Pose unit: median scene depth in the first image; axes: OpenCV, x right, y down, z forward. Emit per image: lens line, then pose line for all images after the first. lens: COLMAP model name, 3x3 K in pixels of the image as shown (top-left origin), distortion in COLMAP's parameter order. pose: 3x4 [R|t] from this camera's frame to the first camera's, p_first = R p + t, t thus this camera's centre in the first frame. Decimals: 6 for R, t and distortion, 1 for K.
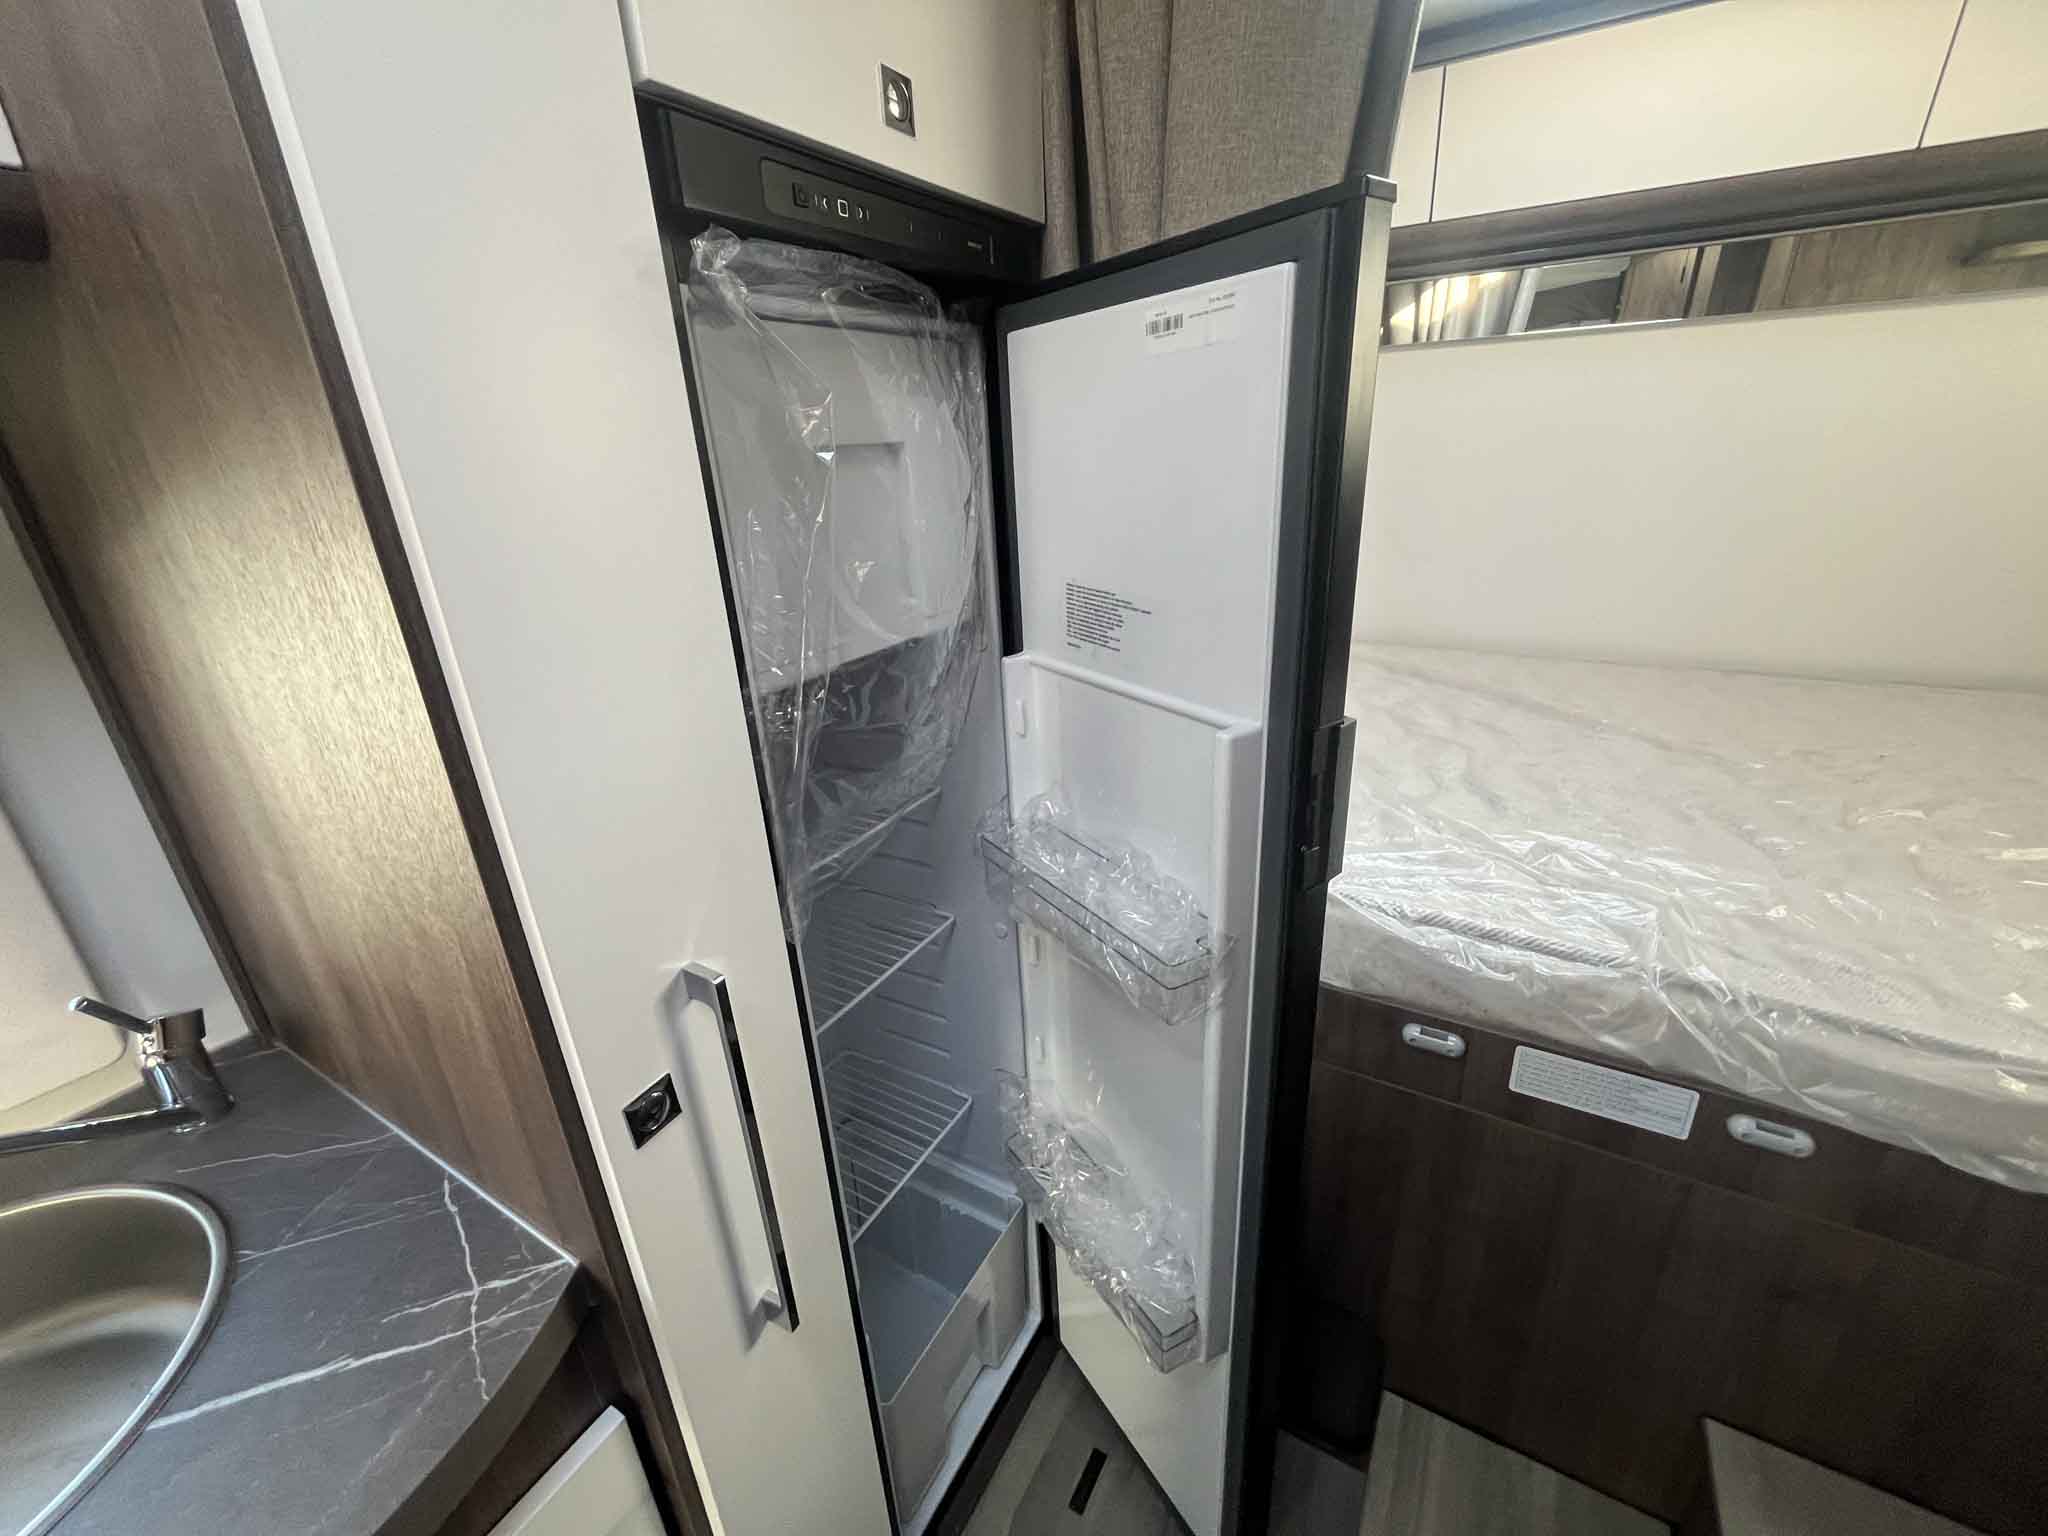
lens RADIAL K [[820.2, 0, 1033.6], [0, 820.2, 764.6], [0, 0, 1]] dist [0.001814, 0.000507]
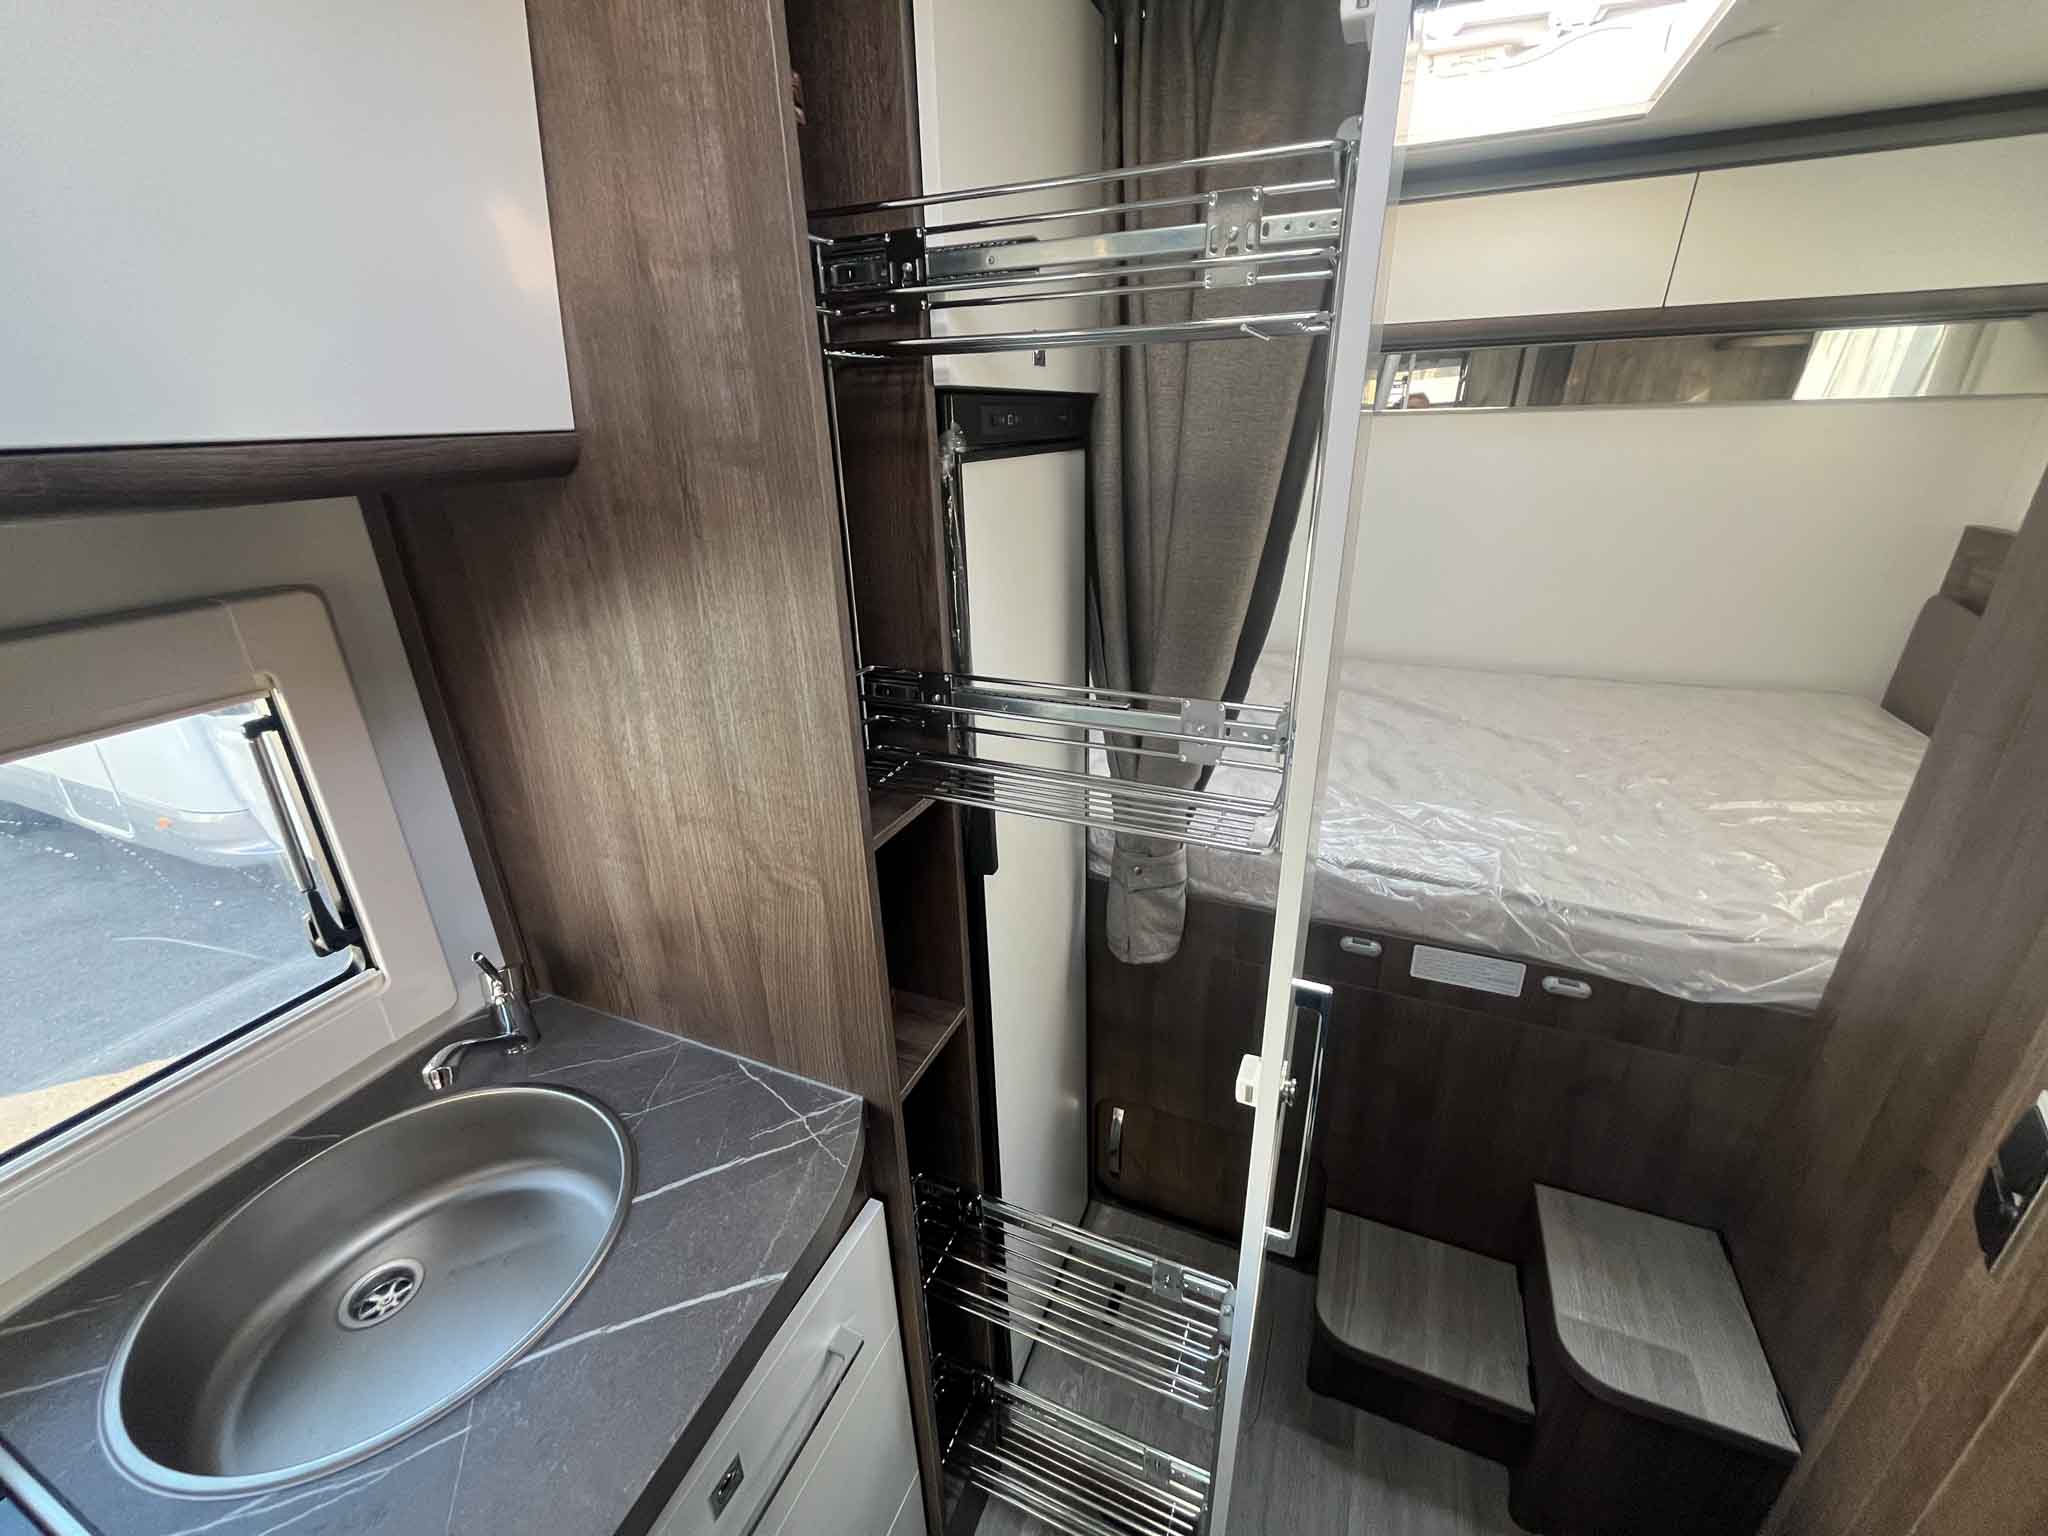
lens RADIAL K [[820.2, 0, 1019.0], [0, 820.2, 762.1], [0, 0, 1]] dist [0.001814, 0.000507]
pose [[0.993300, -0.029778, 0.111660, -0.287071], [0.028277, 0.999488, 0.015004, -0.035671], [-0.112049, -0.011746, 0.993633, -0.405453]]
